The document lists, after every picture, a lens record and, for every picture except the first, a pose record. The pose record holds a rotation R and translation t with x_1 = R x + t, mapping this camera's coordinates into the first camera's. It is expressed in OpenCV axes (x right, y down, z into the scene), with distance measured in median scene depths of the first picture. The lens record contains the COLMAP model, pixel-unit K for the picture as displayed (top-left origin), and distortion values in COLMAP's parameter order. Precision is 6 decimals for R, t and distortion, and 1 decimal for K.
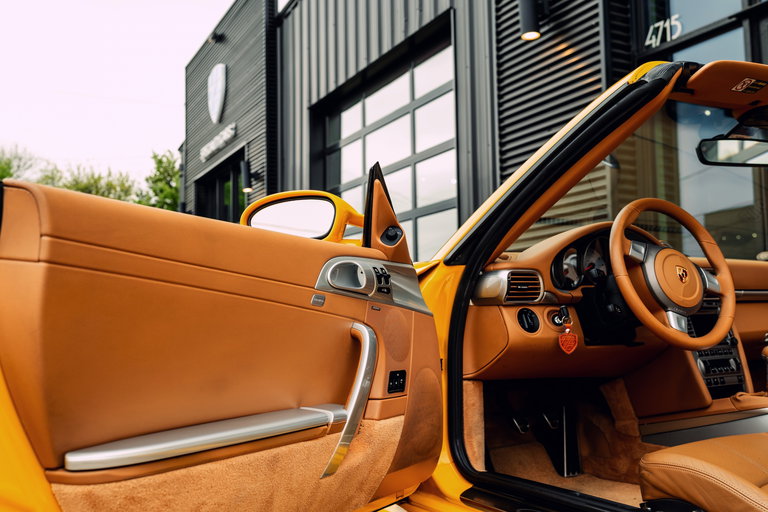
lens RADIAL K [[769.2, 0, 382.2], [0, 769.2, 257.6], [0, 0, 1]] dist [0.007947, 0.000000]
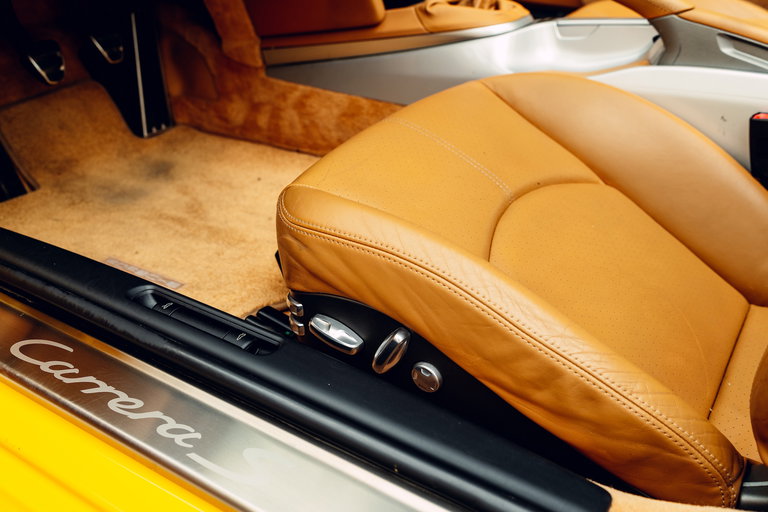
lens RADIAL K [[758.0, 0, 381.2], [0, 758.0, 249.3], [0, 0, 1]] dist [0.003187, 0.000000]
pose [[0.885776, -0.196246, 0.420581, 0.140267], [-0.070524, 0.838767, 0.539904, 0.026500], [-0.458723, -0.507896, 0.729120, 0.456383]]
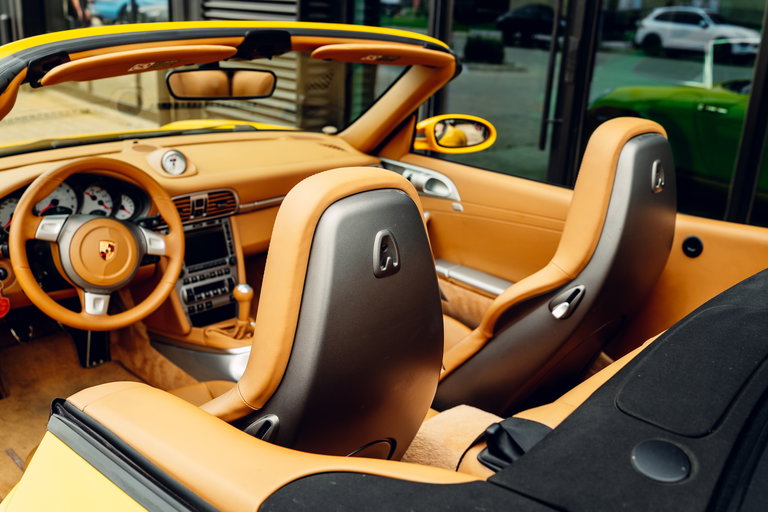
lens RADIAL K [[758.0, 0, 386.9], [0, 758.0, 252.7], [0, 0, 1]] dist [0.003187, 0.000000]
pose [[0.972569, -0.018263, 0.231897, 0.411077], [-0.078604, 0.912470, 0.401522, -0.302659], [-0.218932, -0.408736, 0.886004, 0.084887]]
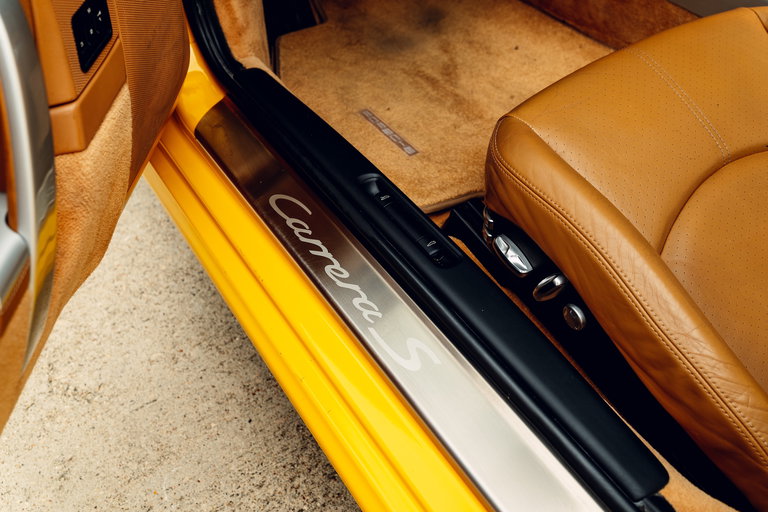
lens RADIAL K [[758.0, 0, 384.7], [0, 758.0, 253.8], [0, 0, 1]] dist [0.003187, 0.000000]
pose [[0.997925, -0.039118, 0.051148, 0.168608], [-0.015281, 0.627772, 0.778247, -0.061899], [-0.062552, -0.777414, 0.625871, 0.449946]]
